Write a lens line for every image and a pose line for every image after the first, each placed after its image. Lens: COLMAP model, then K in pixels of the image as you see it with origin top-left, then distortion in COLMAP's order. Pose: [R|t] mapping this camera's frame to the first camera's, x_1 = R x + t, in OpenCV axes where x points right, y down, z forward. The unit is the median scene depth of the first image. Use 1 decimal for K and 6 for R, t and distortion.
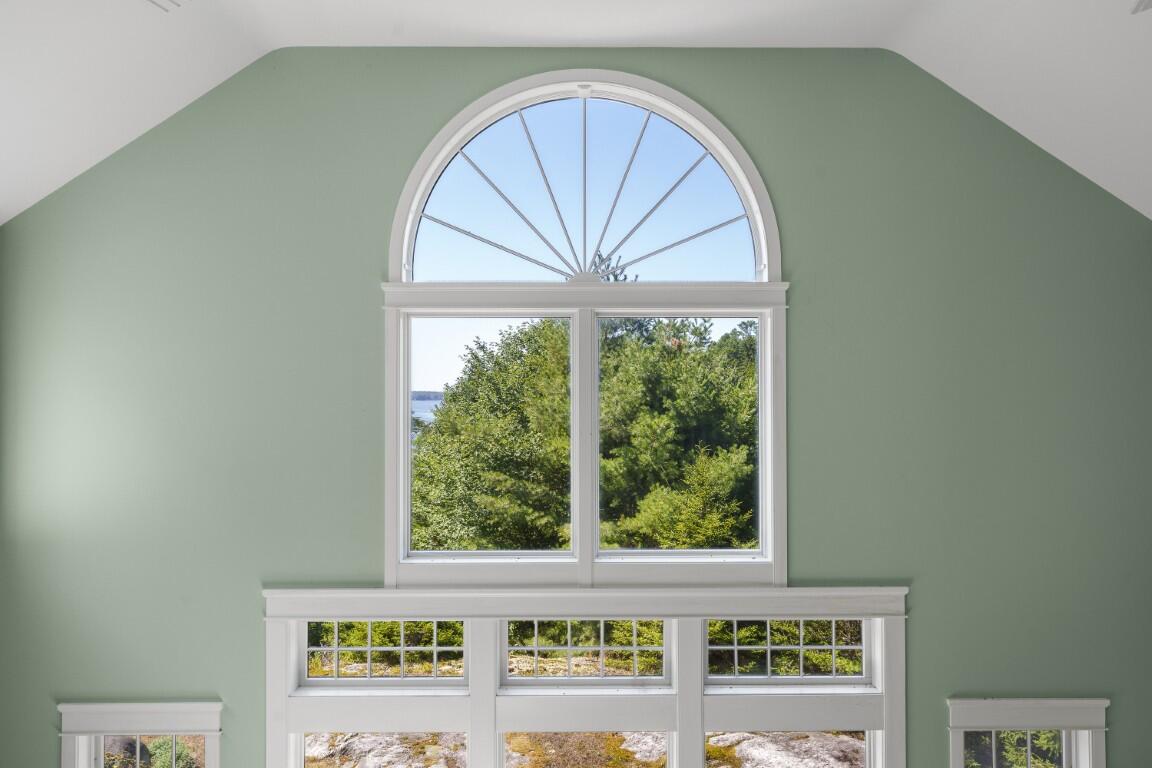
lens RADIAL K [[834.7, 0, 576.0], [0, 834.7, 384.0], [0, 0, 1]] dist [0.000075, -0.000027]
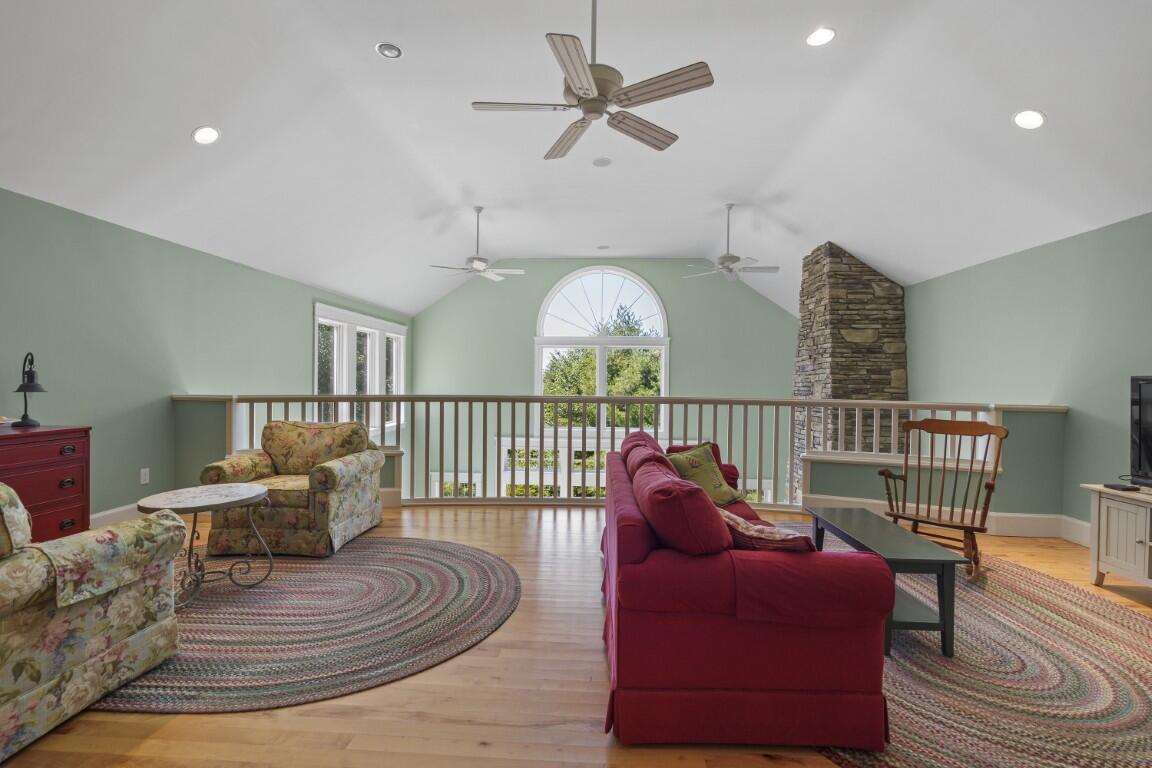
lens RADIAL K [[538.2, 0, 571.6], [0, 538.2, 385.4], [0, 0, 1]] dist [0.003327, 0.000166]
pose [[0.996882, 0.015651, -0.077342, 0.017066], [-0.014113, 0.999693, 0.020385, 0.004126], [0.077638, -0.019229, 0.996796, -0.273430]]
